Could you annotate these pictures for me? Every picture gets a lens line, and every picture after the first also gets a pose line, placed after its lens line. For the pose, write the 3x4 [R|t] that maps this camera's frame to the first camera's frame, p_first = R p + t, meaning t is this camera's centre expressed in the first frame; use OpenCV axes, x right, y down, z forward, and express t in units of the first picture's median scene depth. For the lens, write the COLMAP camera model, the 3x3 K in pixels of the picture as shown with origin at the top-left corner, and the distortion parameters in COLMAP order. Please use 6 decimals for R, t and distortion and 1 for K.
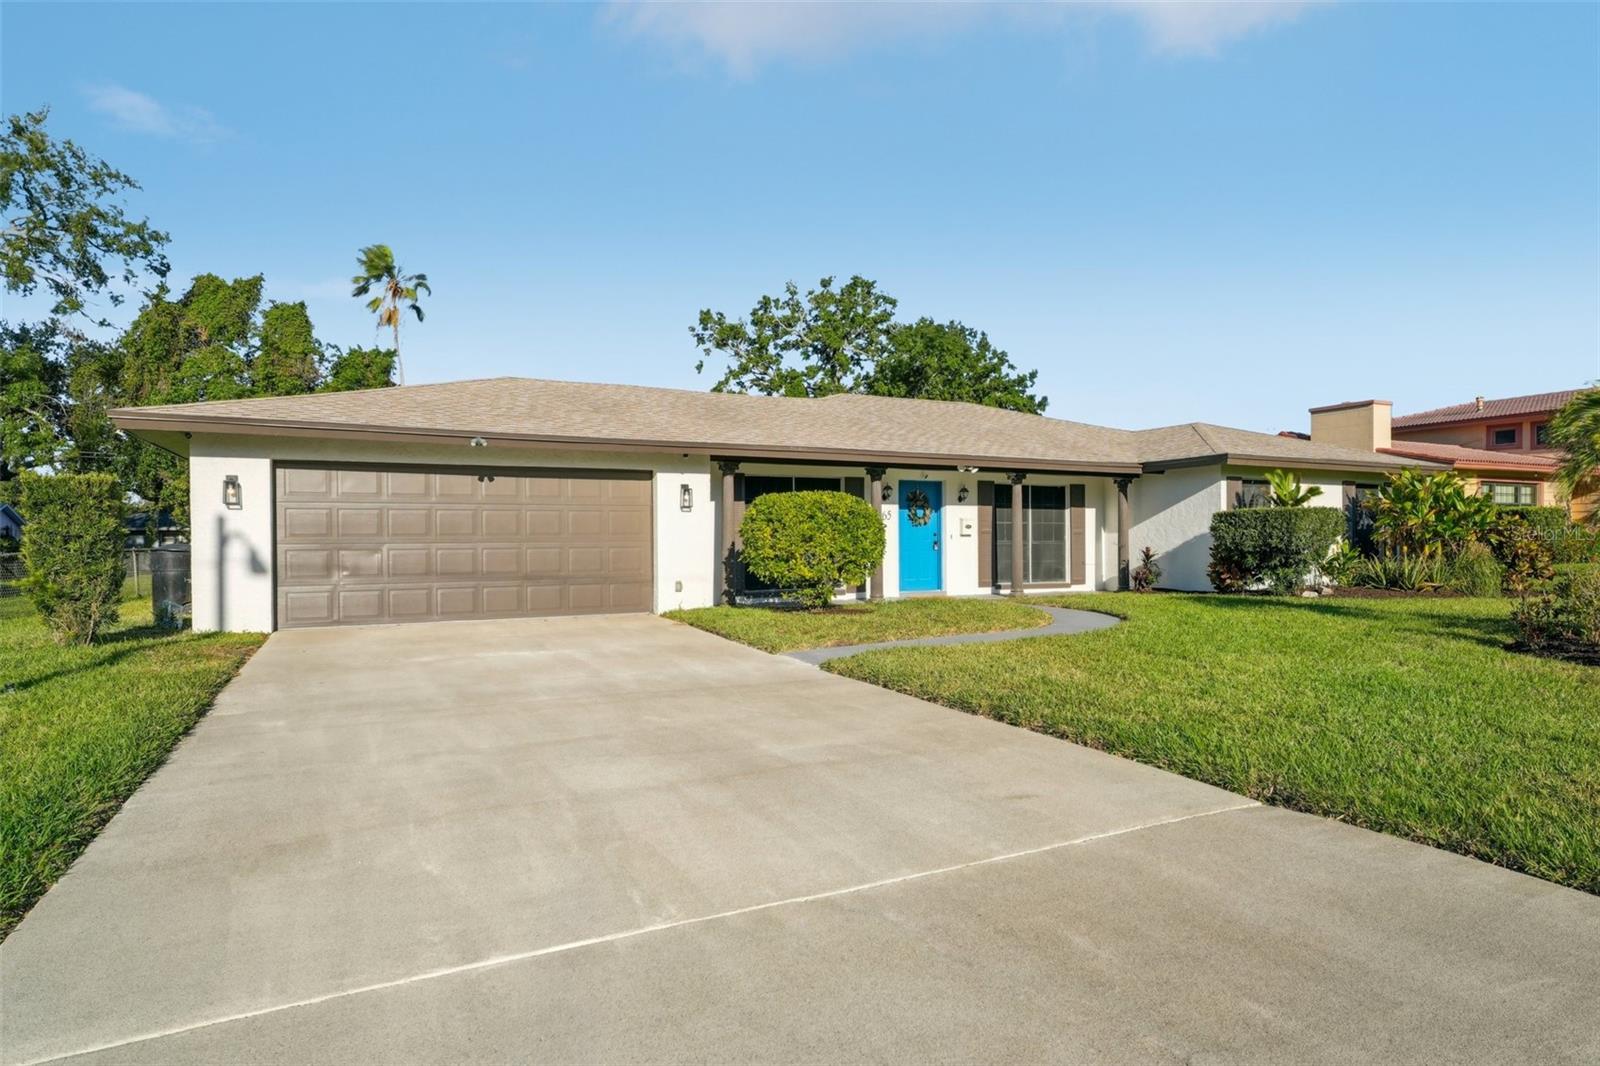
lens RADIAL K [[835.2, 0, 800.0], [0, 835.2, 533.0], [0, 0, 1]] dist [0.005523, 0.001604]
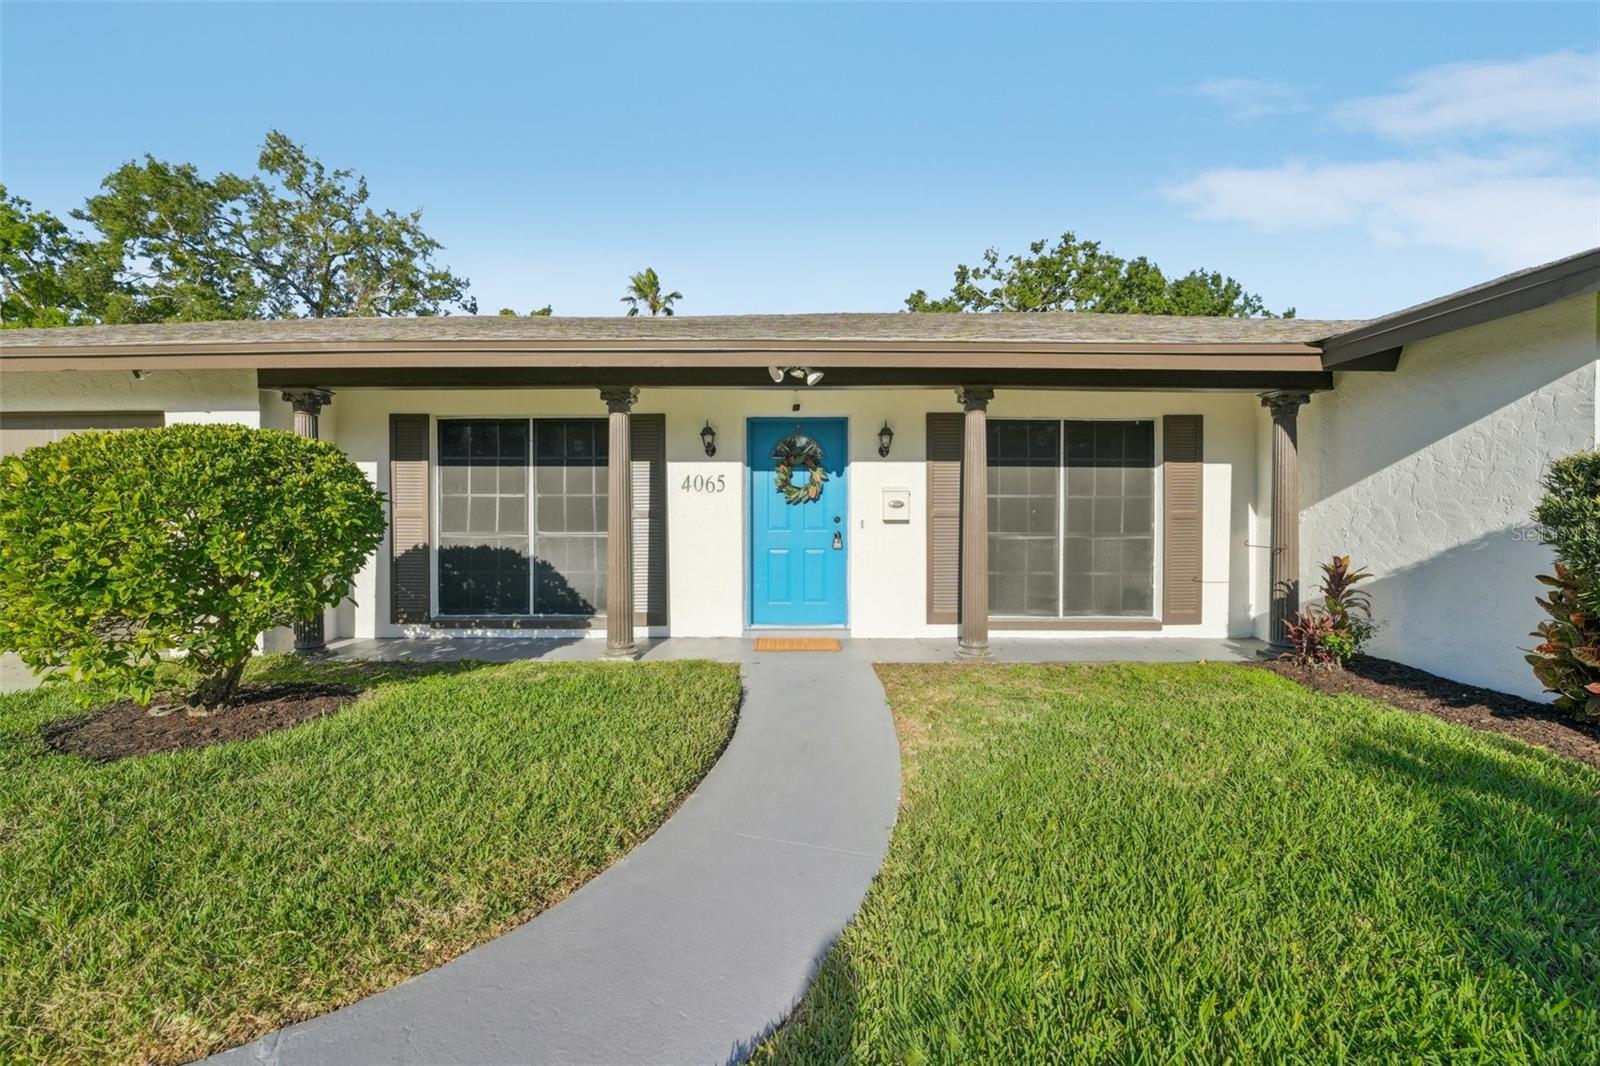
lens RADIAL K [[651.0, 0, 796.6], [0, 651.0, 509.7], [0, 0, 1]] dist [-0.016275, 0.000730]
pose [[0.903353, 0.004102, -0.428878, 0.302599], [-0.000079, 0.999956, 0.009400, -0.007568], [0.428898, -0.008457, 0.903314, 0.592273]]
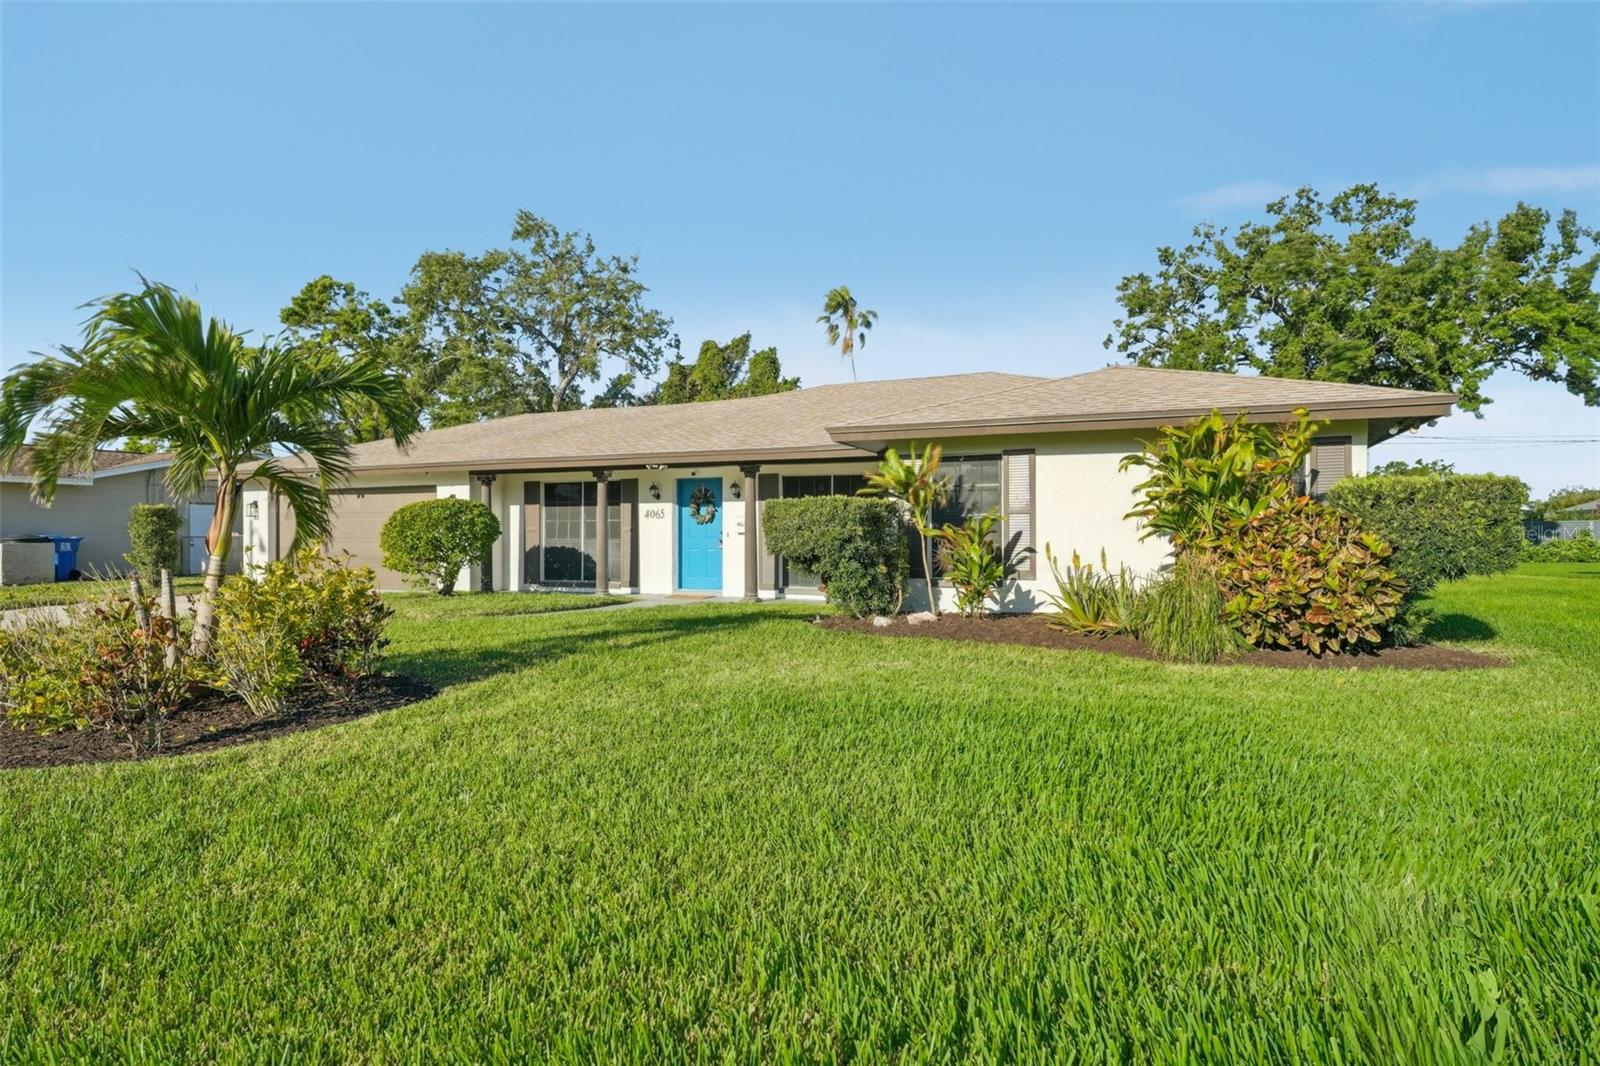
lens RADIAL K [[823.4, 0, 800.0], [0, 823.4, 533.0], [0, 0, 1]] dist [0.001212, 0.001355]
pose [[0.674566, 0.004059, -0.738203, 0.887390], [0.006071, 0.999921, 0.011046, -0.007181], [0.738189, -0.011933, 0.674488, 0.407088]]
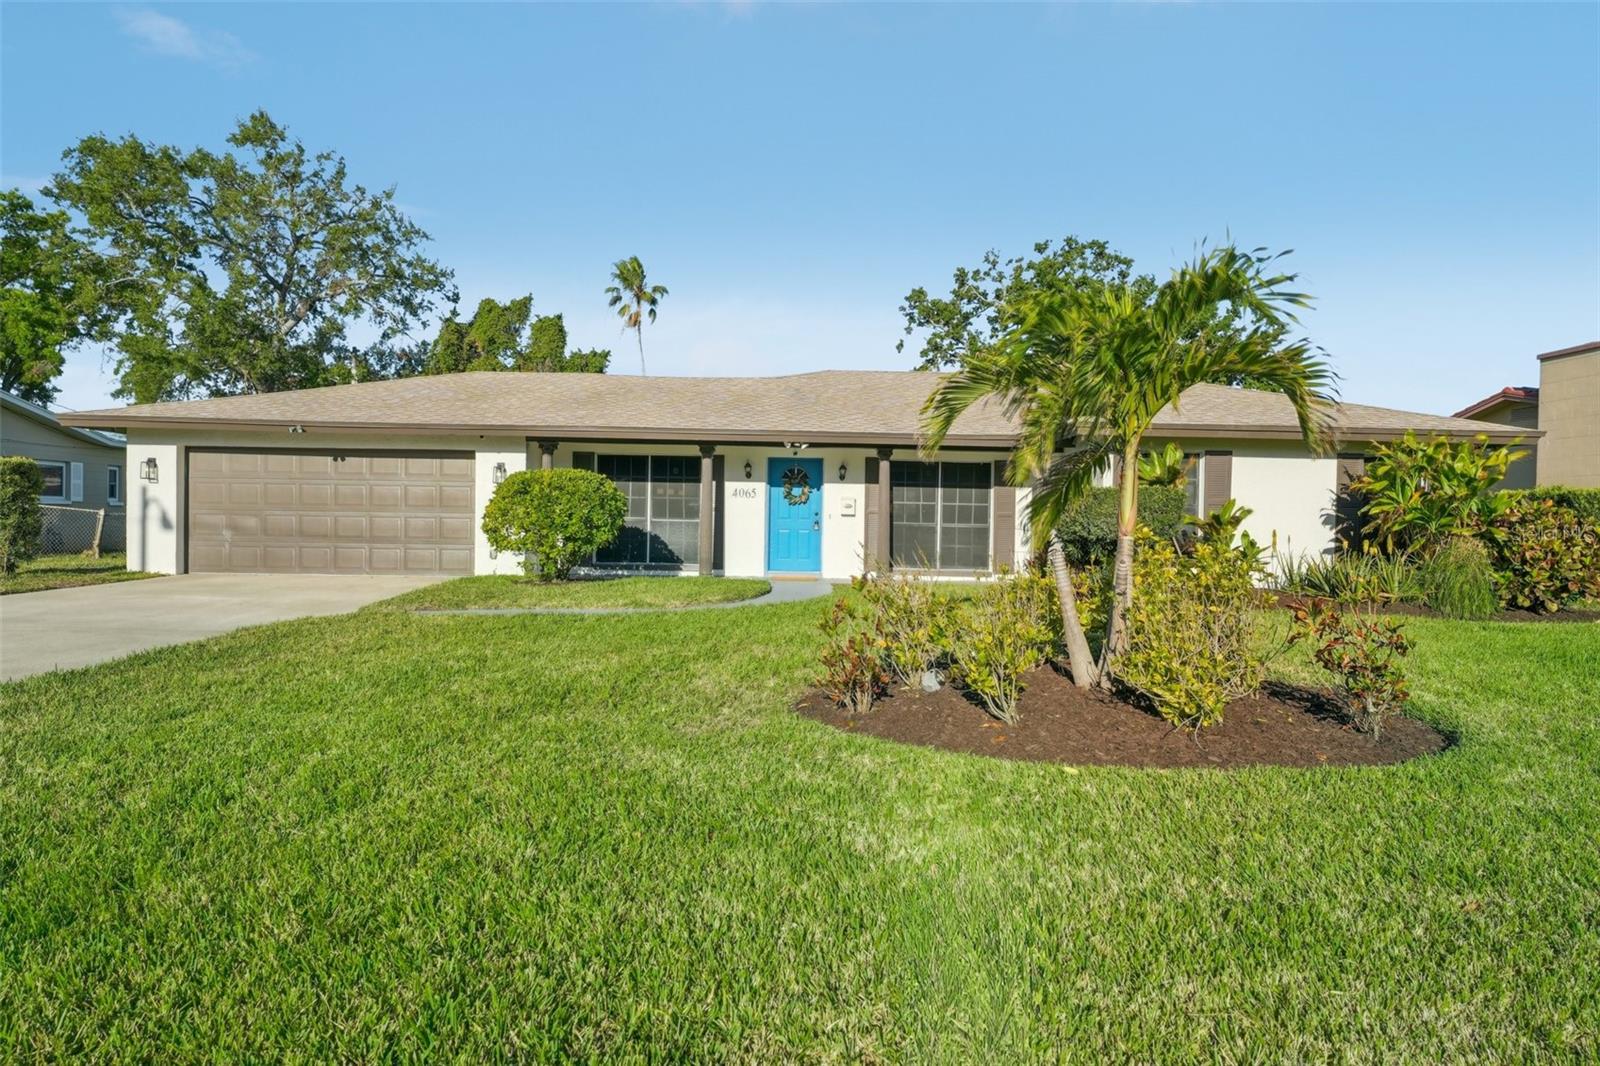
lens RADIAL K [[823.4, 0, 800.0], [0, 823.4, 533.0], [0, 0, 1]] dist [0.001212, 0.001355]
pose [[0.910974, 0.029312, -0.411420, 0.512838], [-0.019001, 0.999395, 0.029130, -0.003314], [0.412025, -0.018719, 0.910980, 0.124668]]
